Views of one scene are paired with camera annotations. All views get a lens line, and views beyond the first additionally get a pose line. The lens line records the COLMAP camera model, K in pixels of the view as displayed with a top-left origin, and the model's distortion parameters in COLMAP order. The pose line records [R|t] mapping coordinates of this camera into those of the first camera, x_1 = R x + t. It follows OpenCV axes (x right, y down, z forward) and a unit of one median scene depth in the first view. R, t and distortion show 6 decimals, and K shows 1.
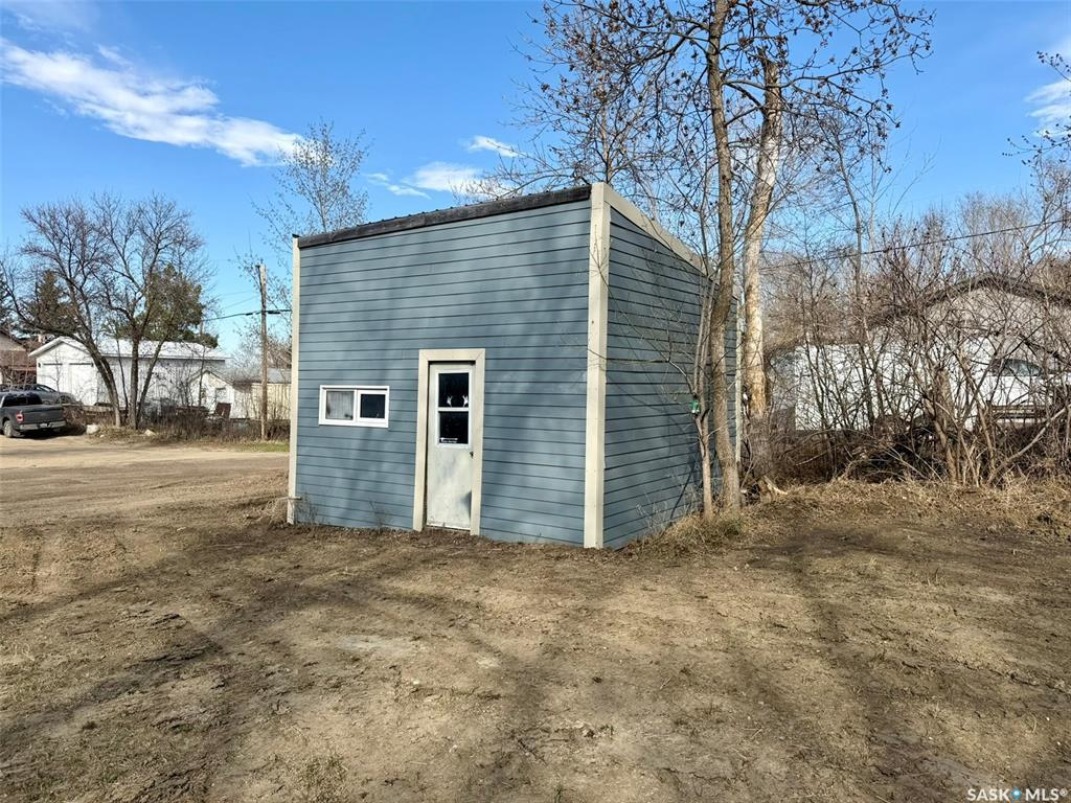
lens RADIAL K [[749.3, 0, 539.5], [0, 749.3, 390.7], [0, 0, 1]] dist [0.086800, -0.138239]
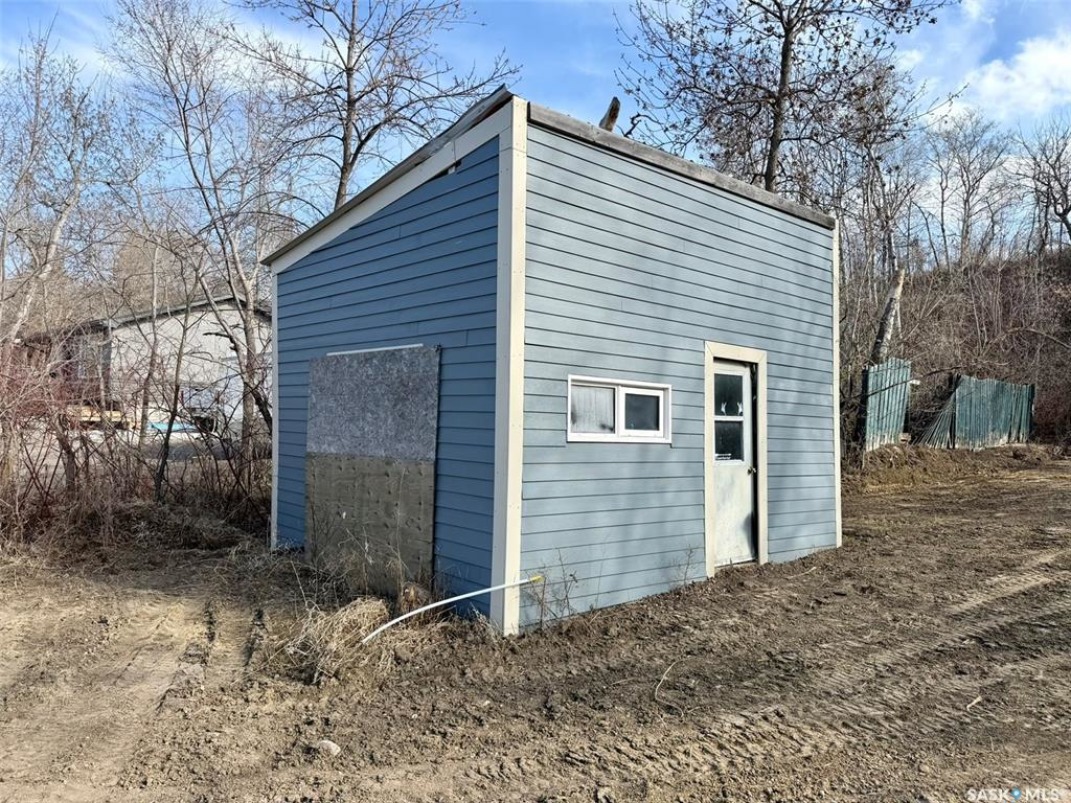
lens RADIAL K [[749.3, 0, 539.5], [0, 749.3, 390.7], [0, 0, 1]] dist [0.086800, -0.138239]
pose [[0.252563, 0.053051, 0.966125, -0.949904], [-0.021162, 0.998560, -0.049300, 0.038813], [-0.967349, -0.007994, 0.253322, 0.972486]]
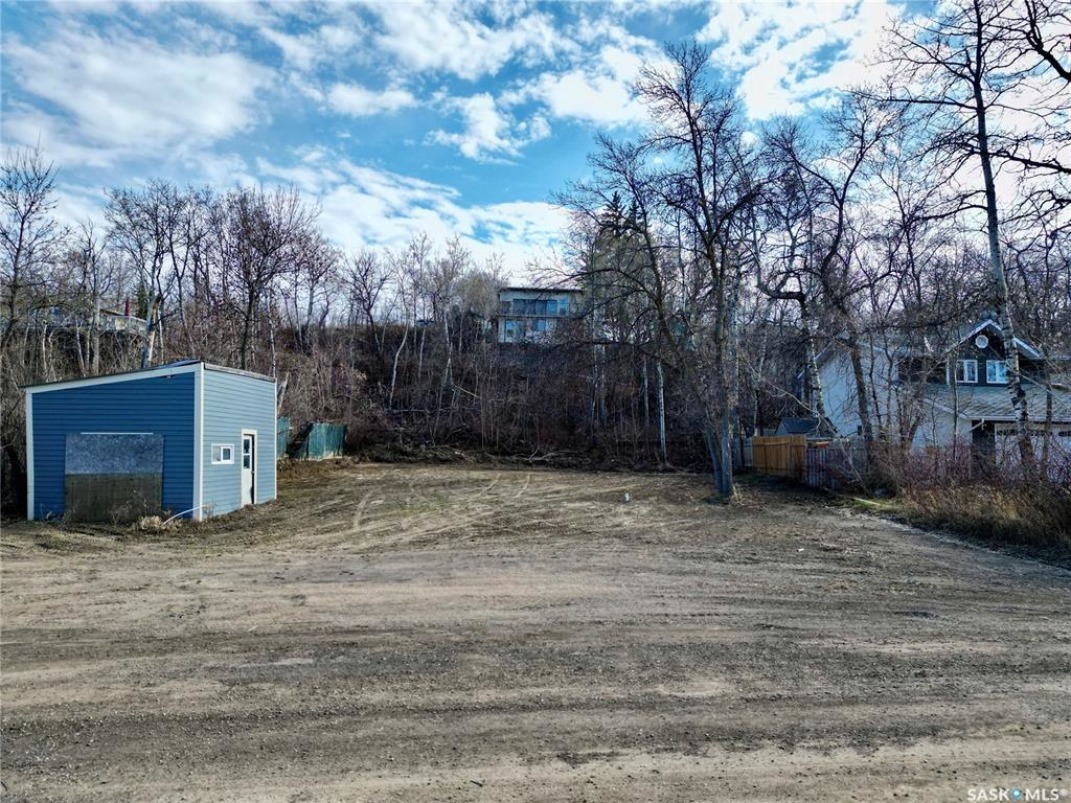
lens RADIAL K [[768.0, 0, 540.5], [0, 768.0, 411.1], [0, 0, 1]] dist [0.027205, -0.000961]
pose [[-0.527206, 0.041176, 0.848739, -2.643551], [0.004377, 0.998944, -0.045744, 0.003478], [-0.849726, -0.020401, -0.526829, 1.470936]]
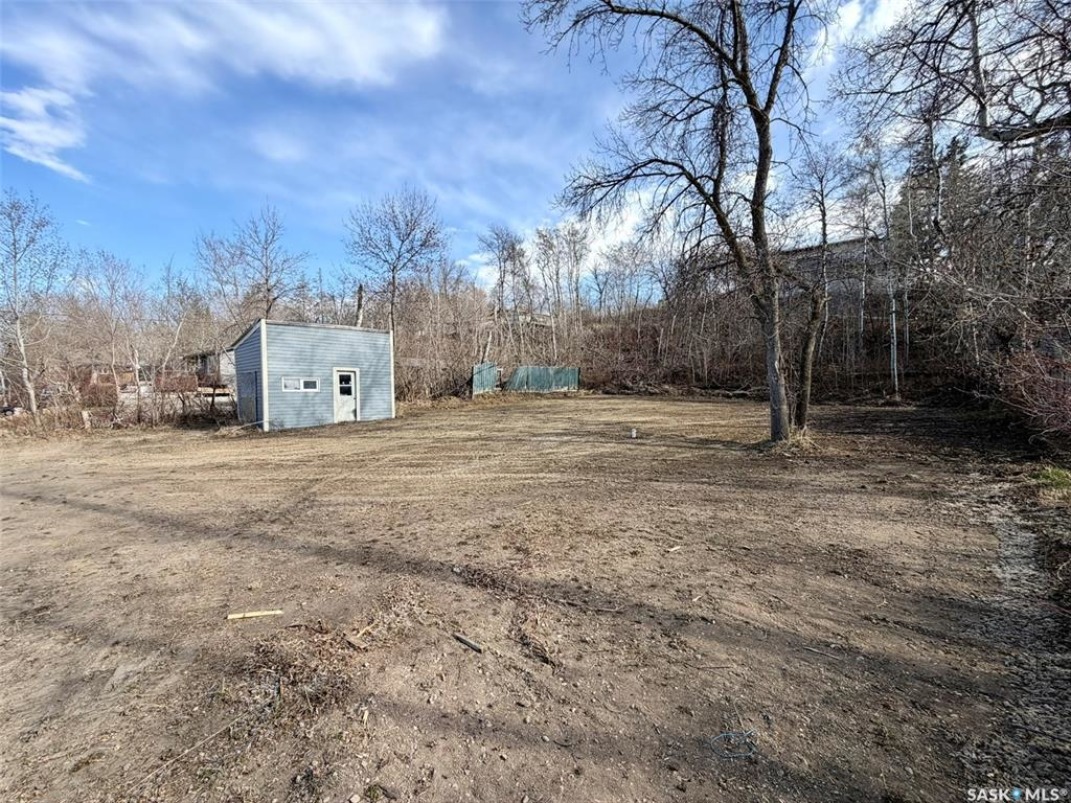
lens RADIAL K [[428.8, 0, 535.7], [0, 428.8, 399.0], [0, 0, 1]] dist [-0.008887, 0.000204]
pose [[0.186627, -0.019915, 0.982229, -1.787360], [0.011619, 0.999769, 0.018063, 0.059297], [-0.982362, 0.008042, 0.186815, -0.179118]]
